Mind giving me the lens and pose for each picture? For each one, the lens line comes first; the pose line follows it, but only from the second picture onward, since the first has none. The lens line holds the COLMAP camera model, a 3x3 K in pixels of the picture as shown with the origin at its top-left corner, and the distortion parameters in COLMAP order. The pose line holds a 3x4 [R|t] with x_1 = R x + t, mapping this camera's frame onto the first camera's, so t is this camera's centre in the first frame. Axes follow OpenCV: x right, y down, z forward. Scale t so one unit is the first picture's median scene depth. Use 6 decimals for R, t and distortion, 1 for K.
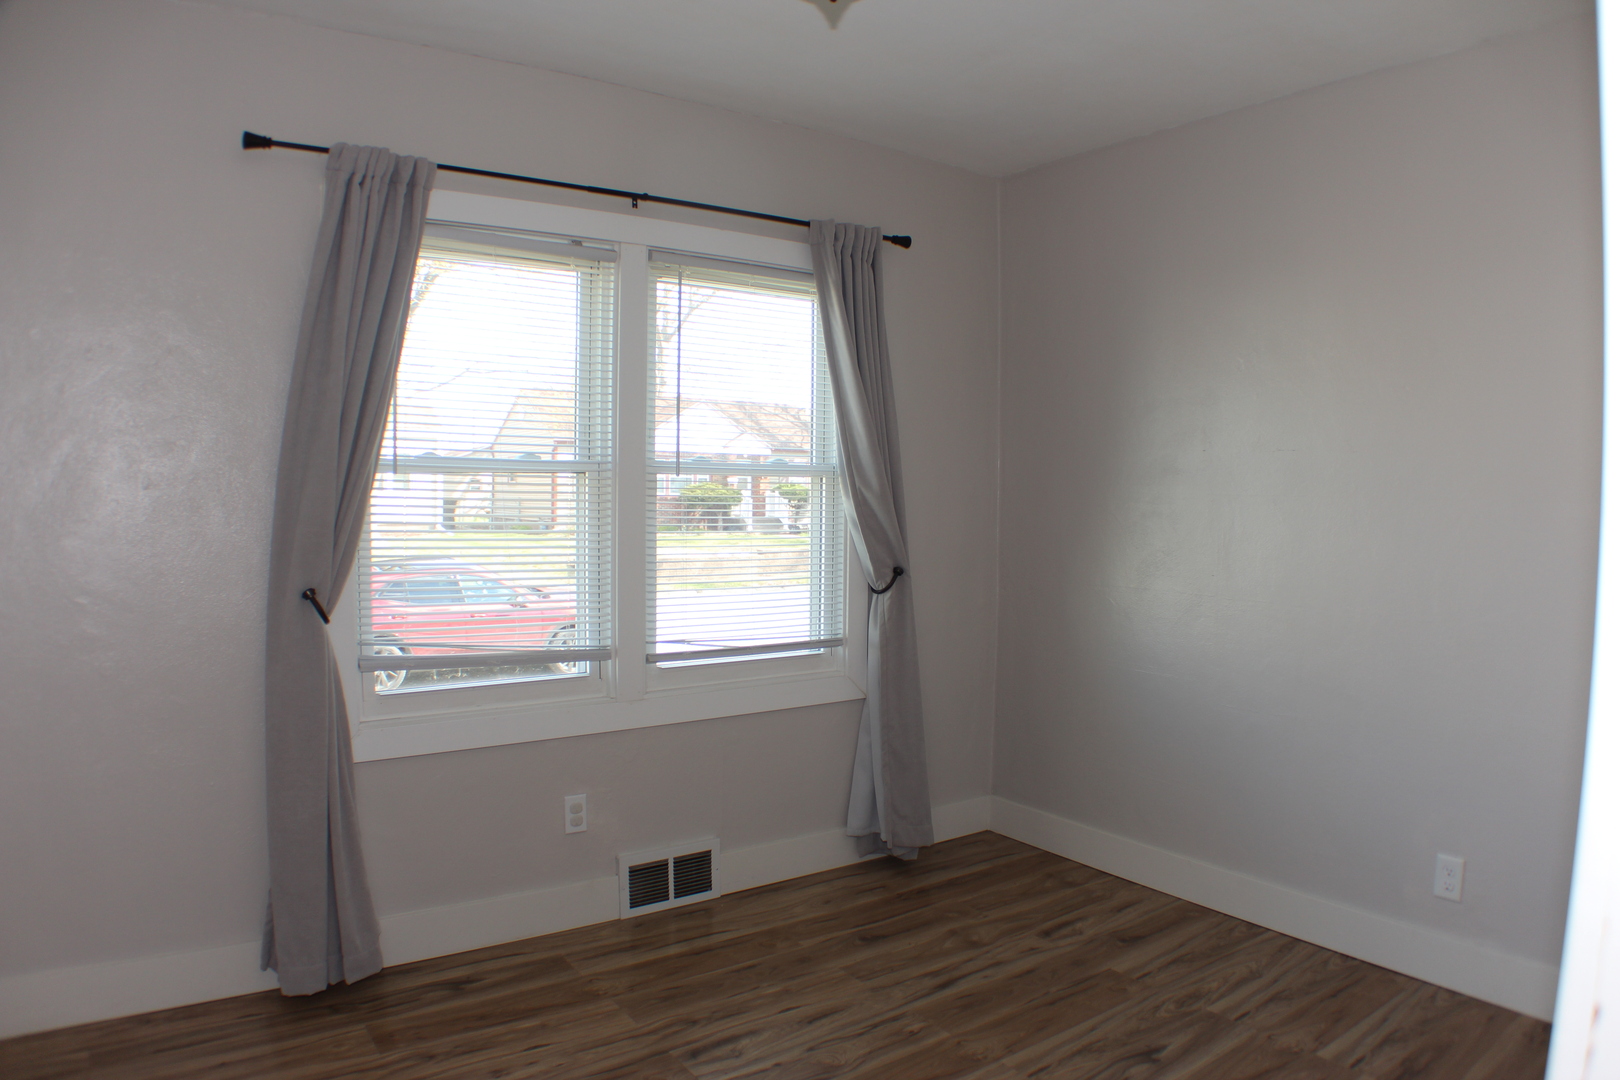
lens RADIAL K [[1060.3, 0, 816.9], [0, 1060.3, 537.9], [0, 0, 1]] dist [-0.211679, 0.083043]
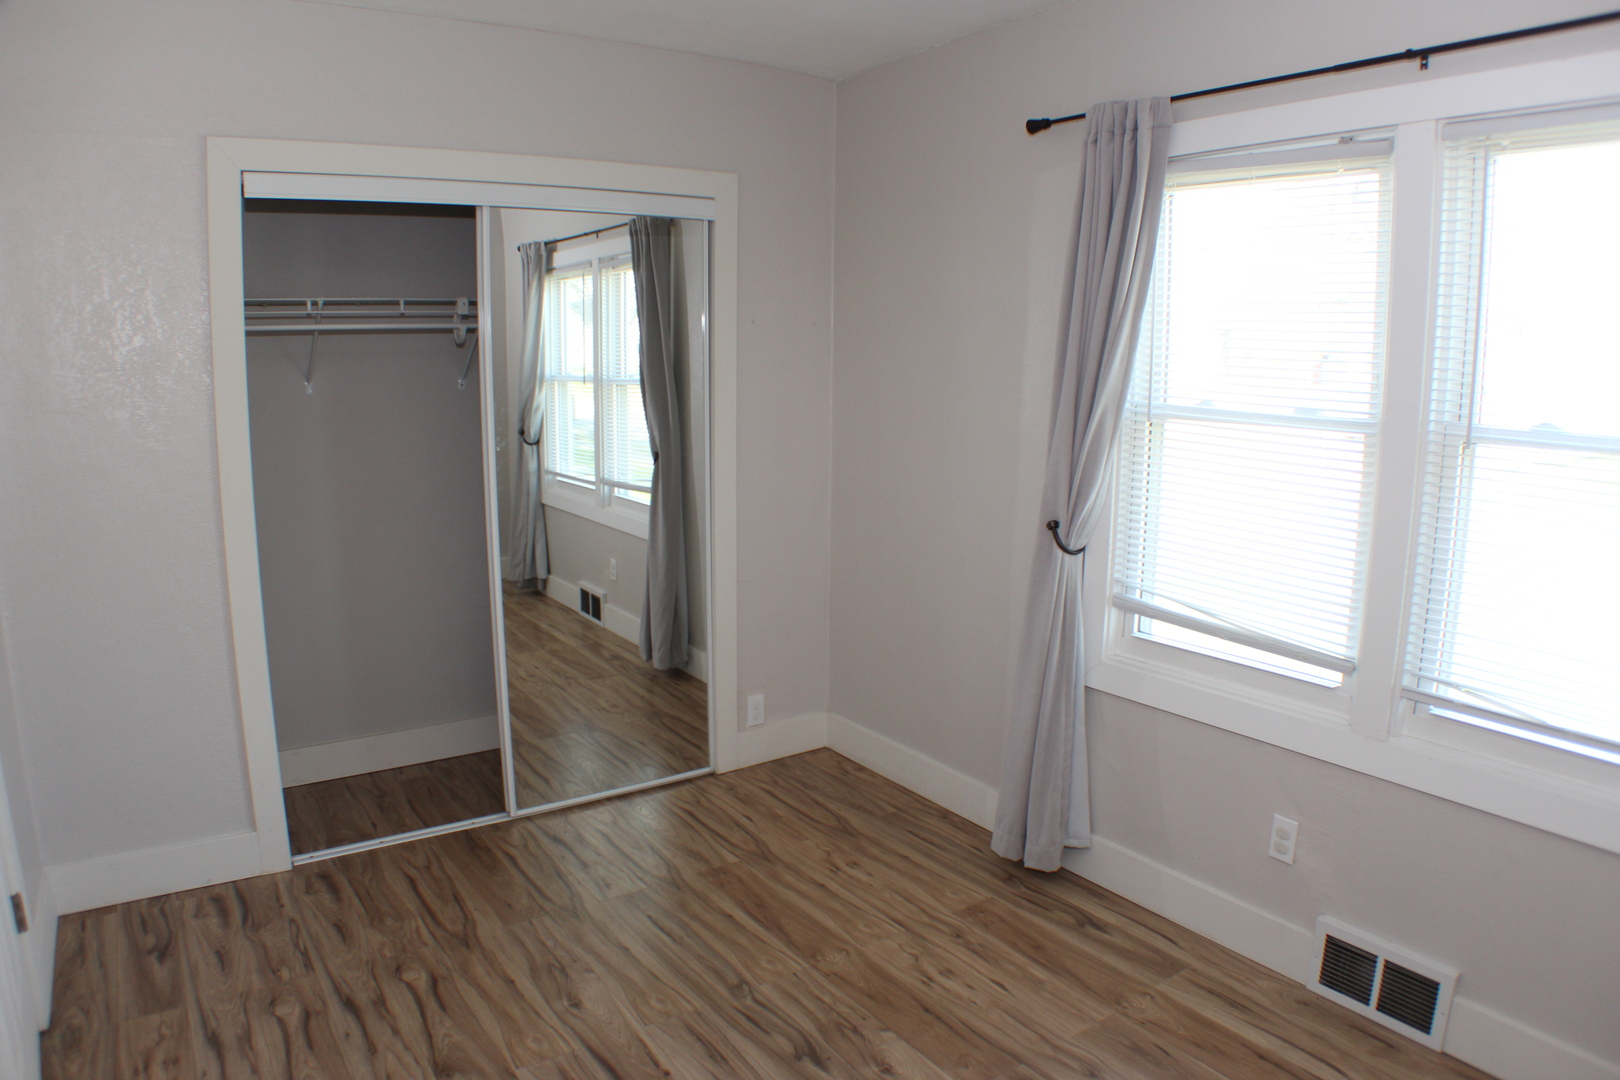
lens RADIAL K [[1060.3, 0, 816.9], [0, 1060.3, 537.9], [0, 0, 1]] dist [-0.211679, 0.083043]
pose [[-0.022398, 0.157103, -0.987328, 0.595887], [-0.056162, 0.985819, 0.158137, -0.090861], [0.998170, 0.058992, -0.013257, 0.680569]]
